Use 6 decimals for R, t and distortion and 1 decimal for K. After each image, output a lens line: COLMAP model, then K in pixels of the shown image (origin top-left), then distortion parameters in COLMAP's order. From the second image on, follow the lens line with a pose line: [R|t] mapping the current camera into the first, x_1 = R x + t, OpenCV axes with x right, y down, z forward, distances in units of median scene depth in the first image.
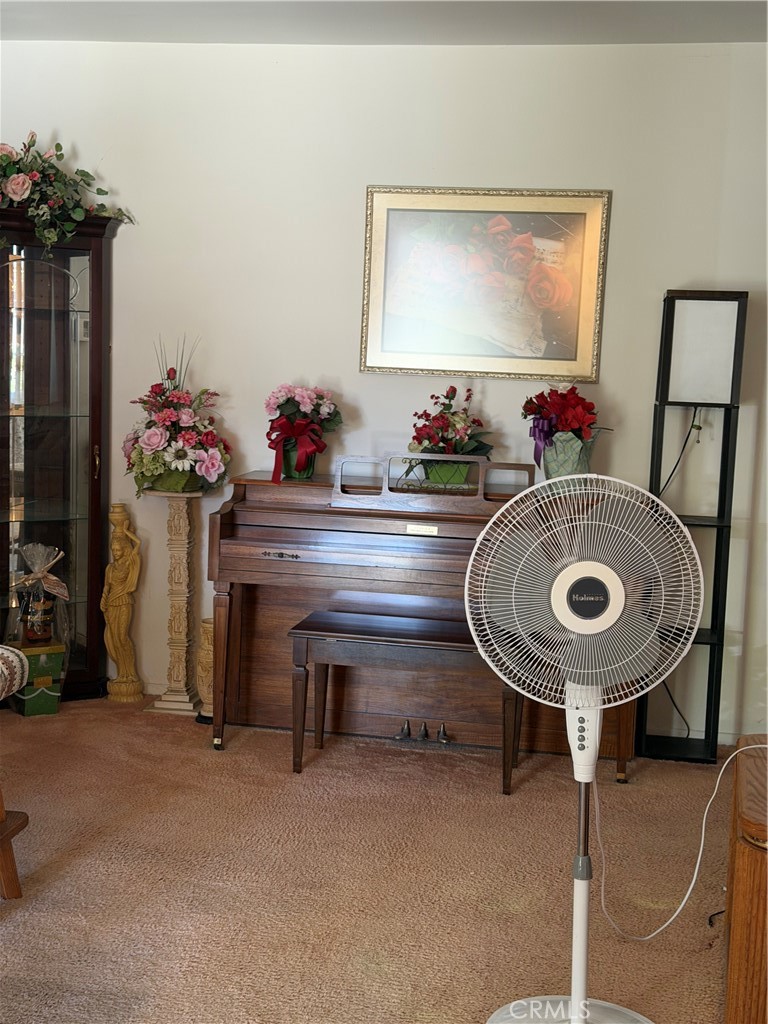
lens RADIAL K [[1407.9, 0, 384.0], [0, 1407.9, 512.0], [0, 0, 1]] dist [0.167349, -0.450258]
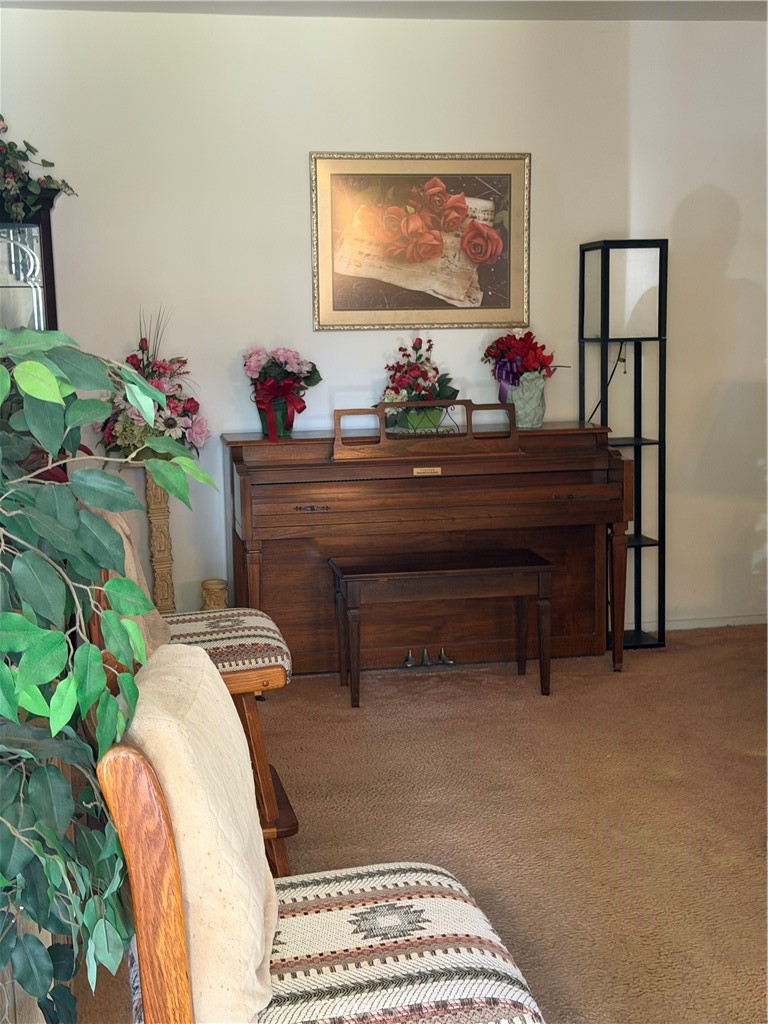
lens RADIAL K [[1407.9, 0, 384.0], [0, 1407.9, 512.0], [0, 0, 1]] dist [0.167349, -0.450258]
pose [[0.930456, -0.107925, 0.350149, -0.366330], [0.097344, 0.994105, 0.047735, -0.010746], [-0.353237, -0.010330, 0.935477, -0.004839]]
